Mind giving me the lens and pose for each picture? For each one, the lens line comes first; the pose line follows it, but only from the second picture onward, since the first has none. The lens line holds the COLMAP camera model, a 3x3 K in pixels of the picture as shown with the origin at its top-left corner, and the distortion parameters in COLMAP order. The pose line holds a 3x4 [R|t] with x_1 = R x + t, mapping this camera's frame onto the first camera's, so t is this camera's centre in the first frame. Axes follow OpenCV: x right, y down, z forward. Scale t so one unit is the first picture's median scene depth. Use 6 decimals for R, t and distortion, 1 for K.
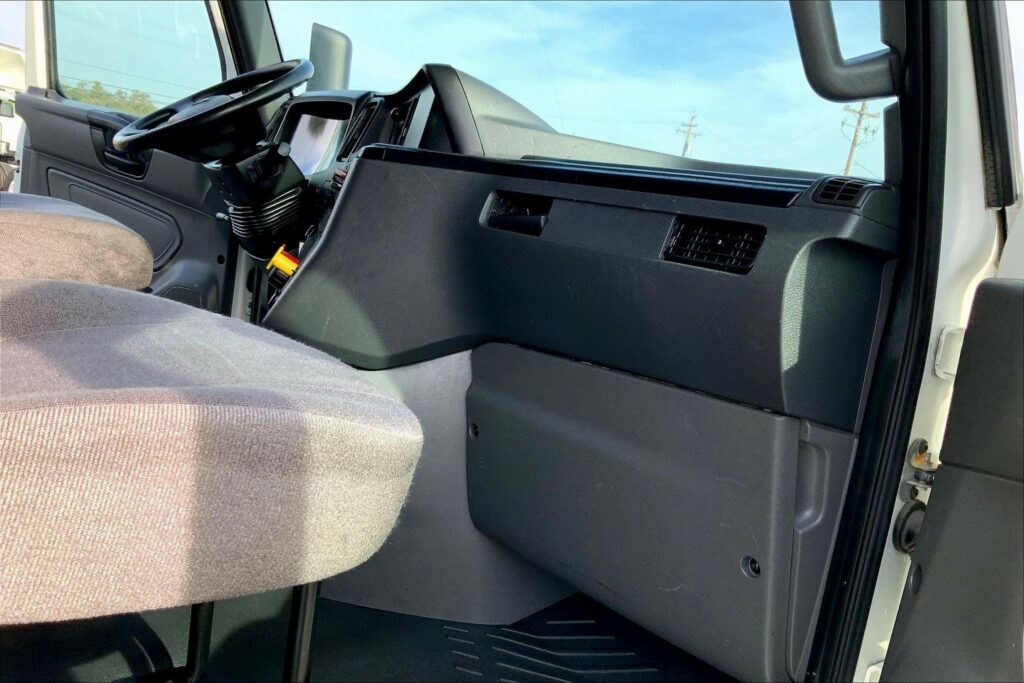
lens RADIAL K [[842.5, 0, 511.4], [0, 842.5, 336.2], [0, 0, 1]] dist [0.088052, -0.173416]
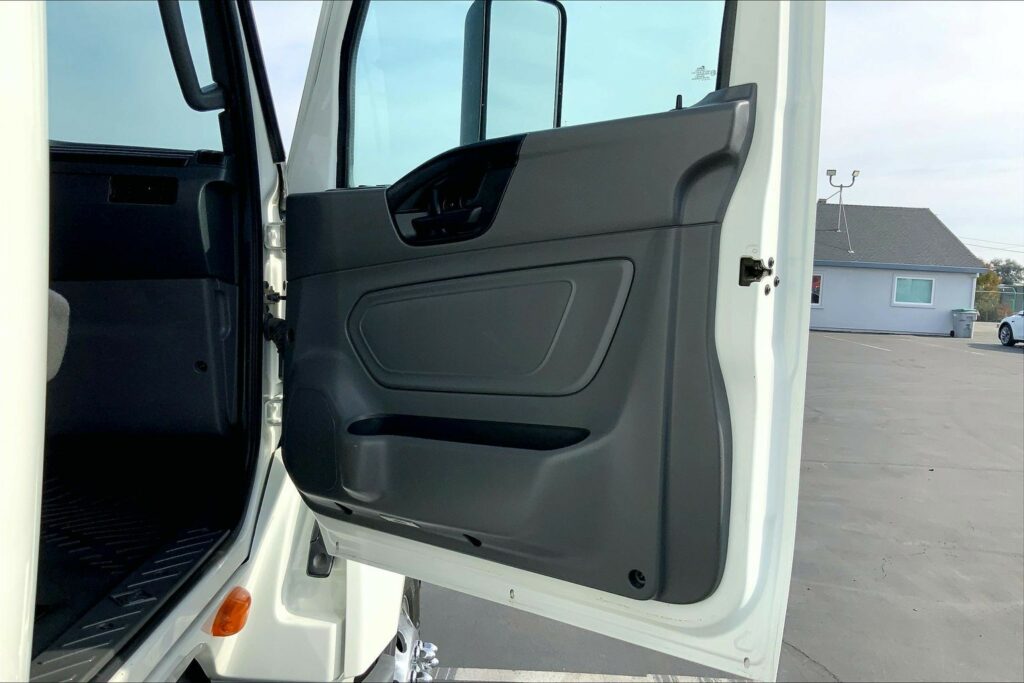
lens RADIAL K [[842.5, 0, 510.3], [0, 842.5, 341.3], [0, 0, 1]] dist [0.088052, -0.173416]
pose [[0.593036, -0.203820, 0.778952, -0.791267], [0.167174, 0.977517, 0.128503, 0.103430], [-0.787630, 0.054013, 0.613776, -0.697281]]
